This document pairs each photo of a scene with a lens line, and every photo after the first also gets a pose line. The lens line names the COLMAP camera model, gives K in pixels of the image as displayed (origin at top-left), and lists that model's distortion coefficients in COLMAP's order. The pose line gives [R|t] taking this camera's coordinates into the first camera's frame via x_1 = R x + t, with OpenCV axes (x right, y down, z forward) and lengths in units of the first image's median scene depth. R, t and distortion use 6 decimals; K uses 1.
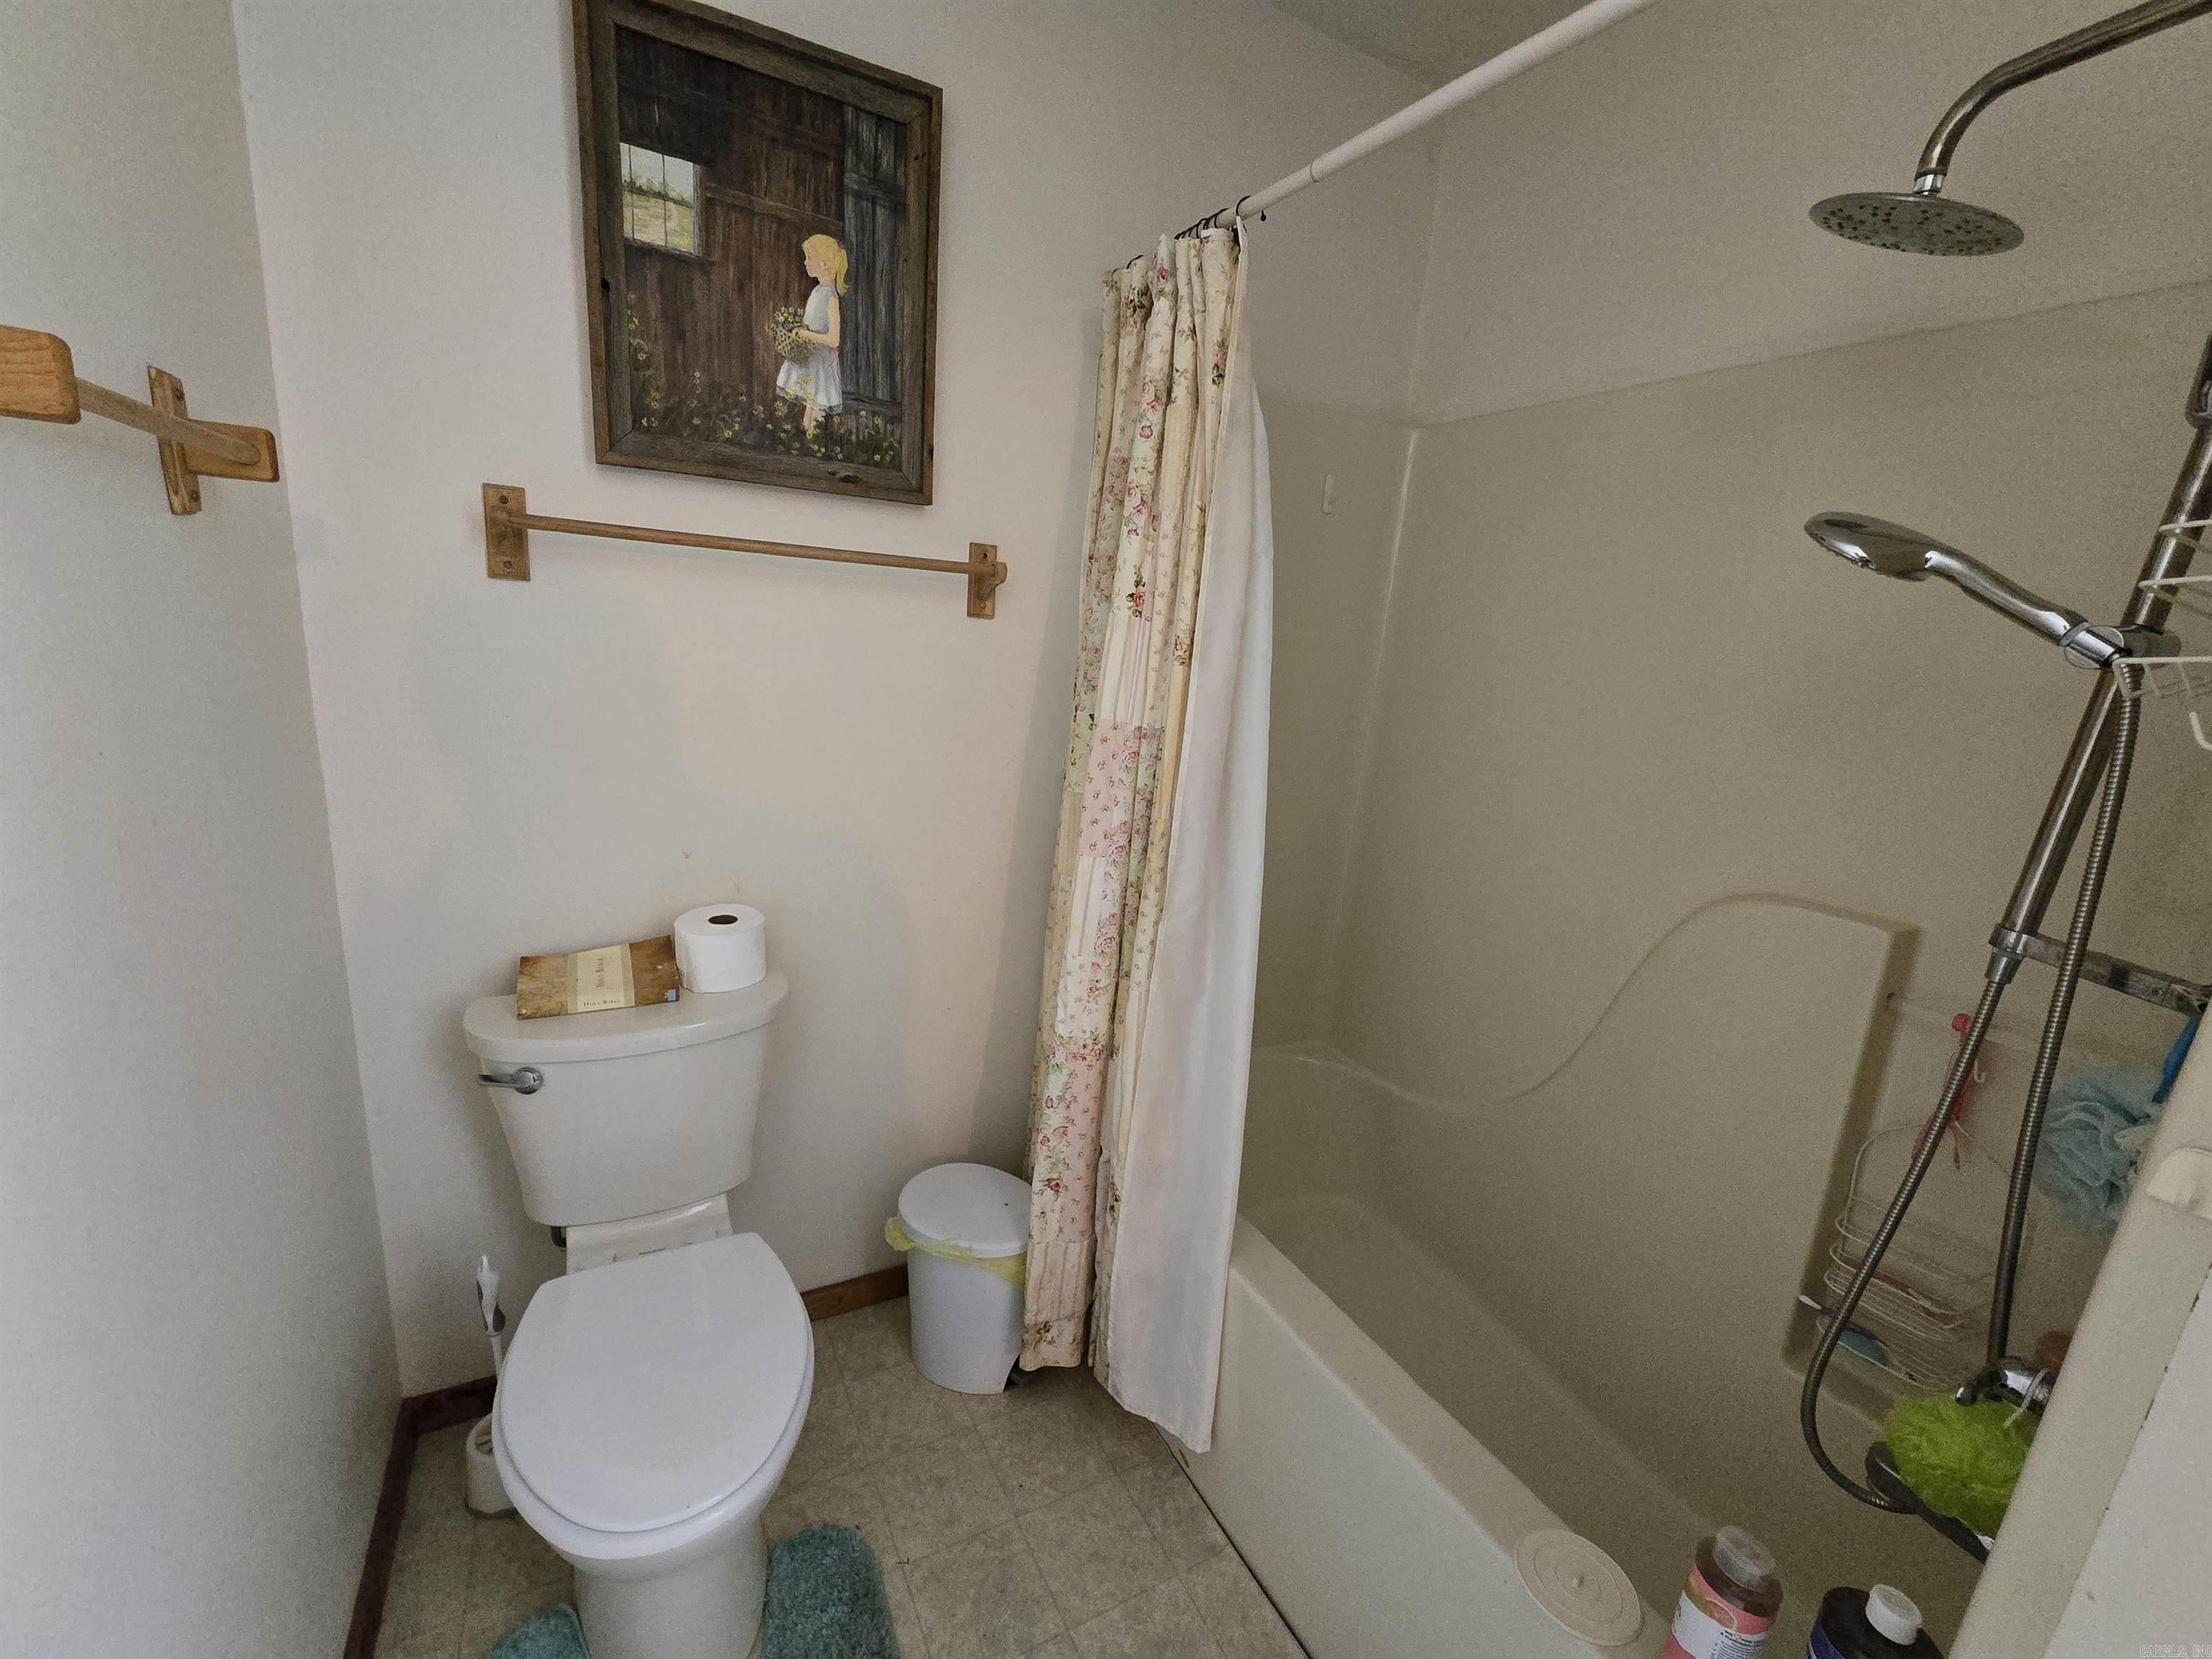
lens RADIAL K [[902.4, 0, 1105.7], [0, 902.4, 834.6], [0, 0, 1]] dist [-0.000036, -0.001085]
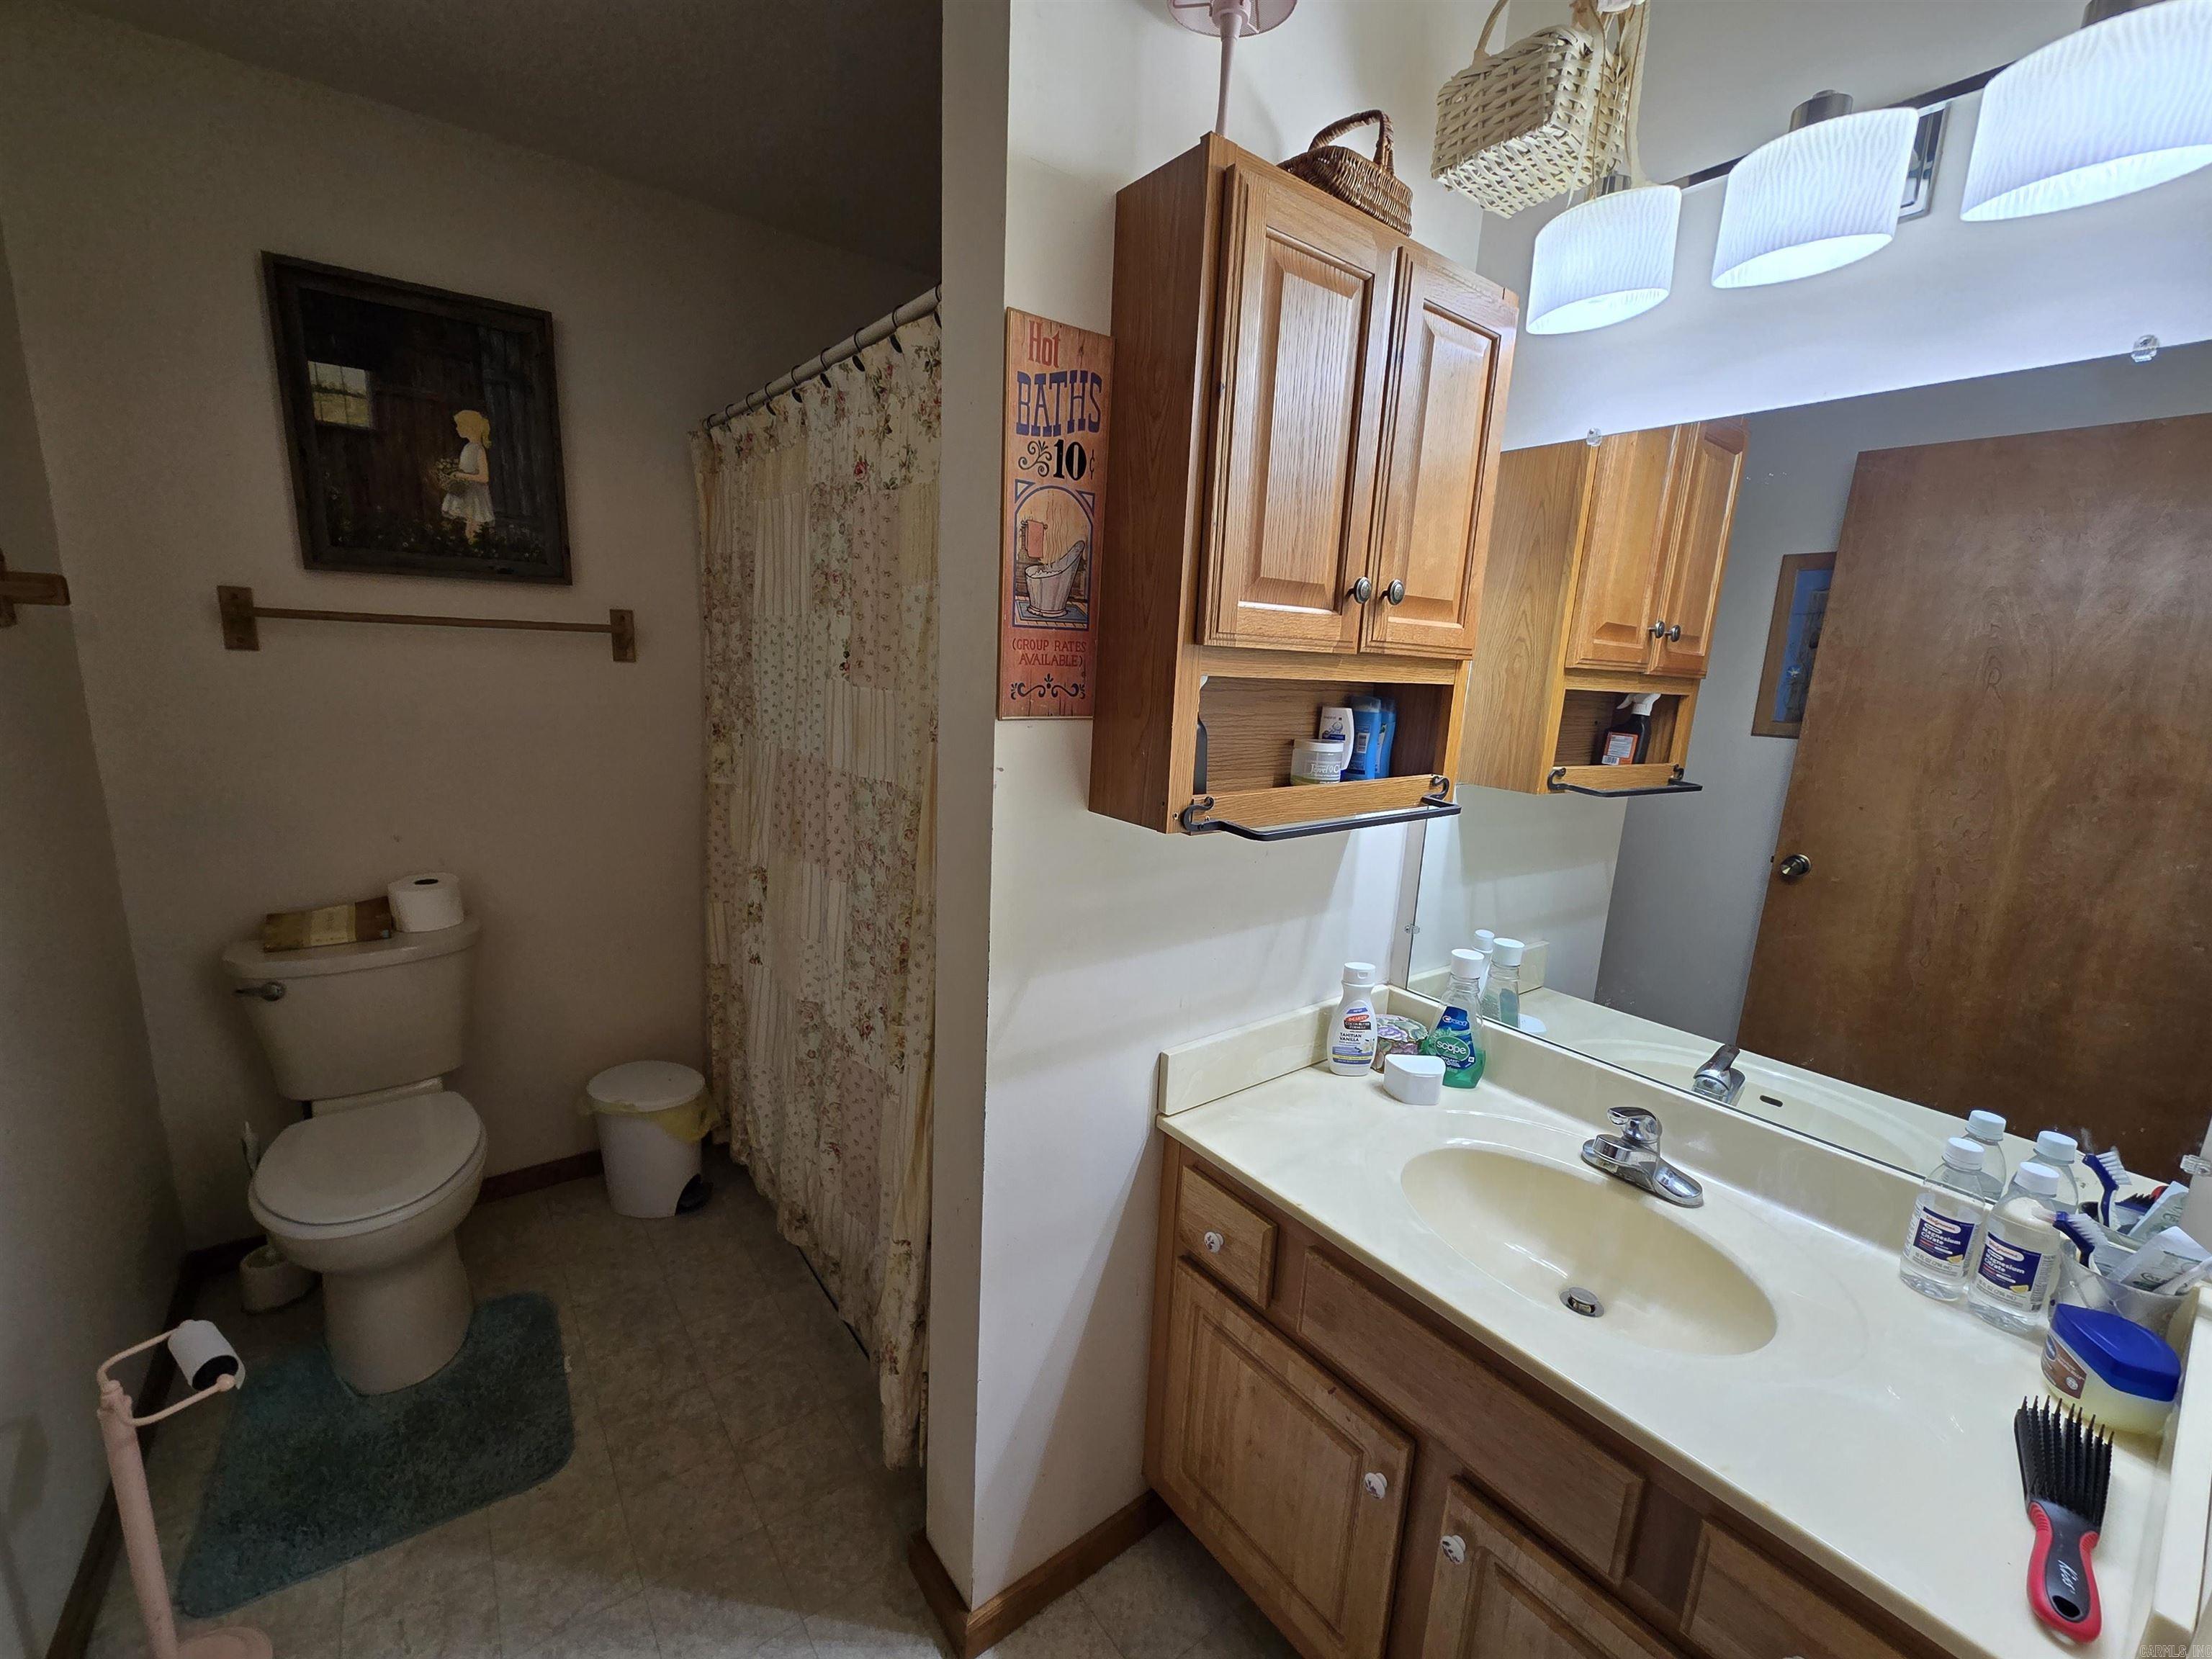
lens RADIAL K [[902.4, 0, 1101.8], [0, 902.4, 834.8], [0, 0, 1]] dist [-0.000036, -0.001085]
pose [[0.990096, -0.054818, 0.129250, 0.480837], [0.056324, 0.998380, -0.008017, 0.099399], [-0.128601, 0.015218, 0.991580, -0.583659]]
